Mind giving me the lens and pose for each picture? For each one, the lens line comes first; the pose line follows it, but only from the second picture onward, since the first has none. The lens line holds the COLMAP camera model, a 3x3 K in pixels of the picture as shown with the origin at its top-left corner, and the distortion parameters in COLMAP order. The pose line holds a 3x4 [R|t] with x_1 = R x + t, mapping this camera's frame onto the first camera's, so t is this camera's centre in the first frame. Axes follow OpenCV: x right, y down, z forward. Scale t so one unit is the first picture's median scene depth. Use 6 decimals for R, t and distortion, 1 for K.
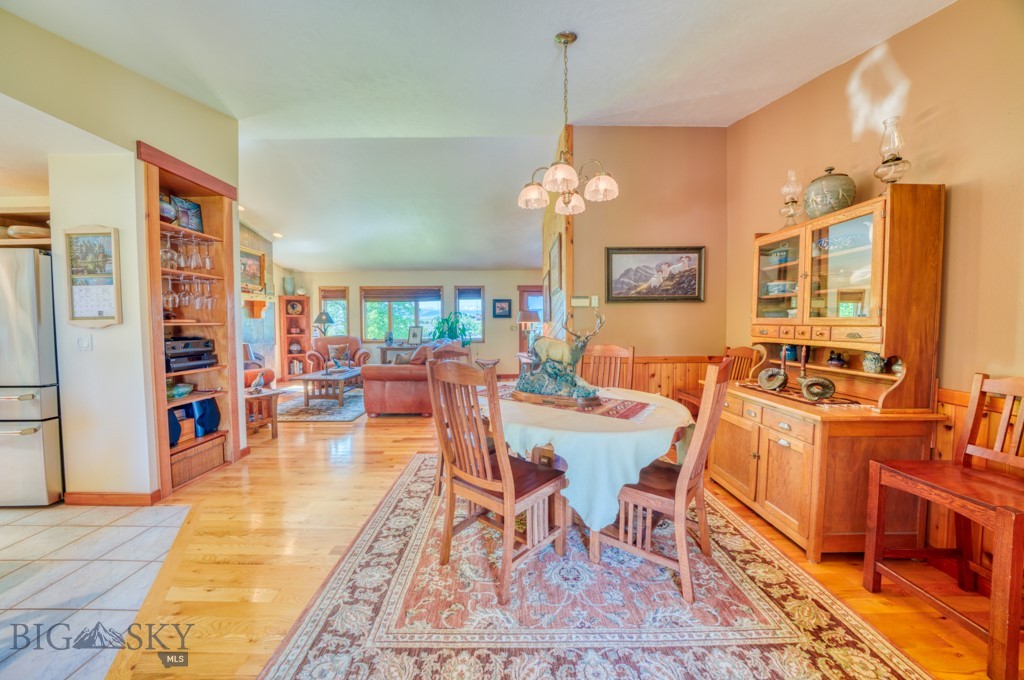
lens RADIAL K [[346.7, 0, 507.6], [0, 346.7, 338.7], [0, 0, 1]] dist [-0.018858, 0.000065]
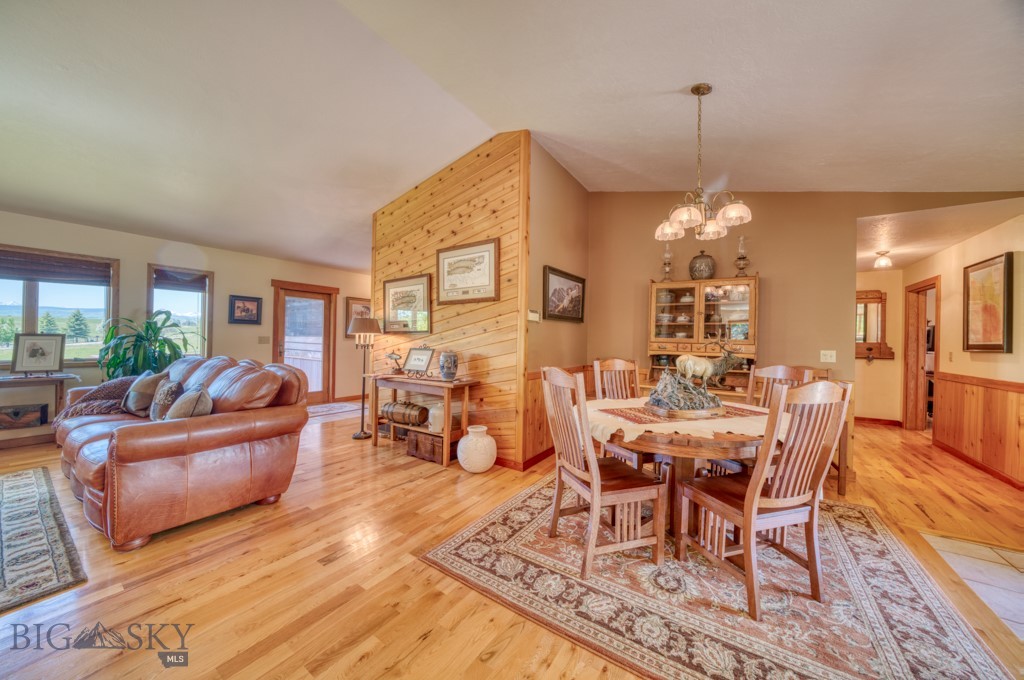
lens RADIAL K [[346.7, 0, 507.6], [0, 346.7, 338.7], [0, 0, 1]] dist [-0.018858, 0.000065]
pose [[0.572946, 0.014256, 0.819469, -0.628224], [0.014359, 0.999521, -0.027428, -0.017771], [-0.819467, 0.027482, 0.572467, 0.505301]]
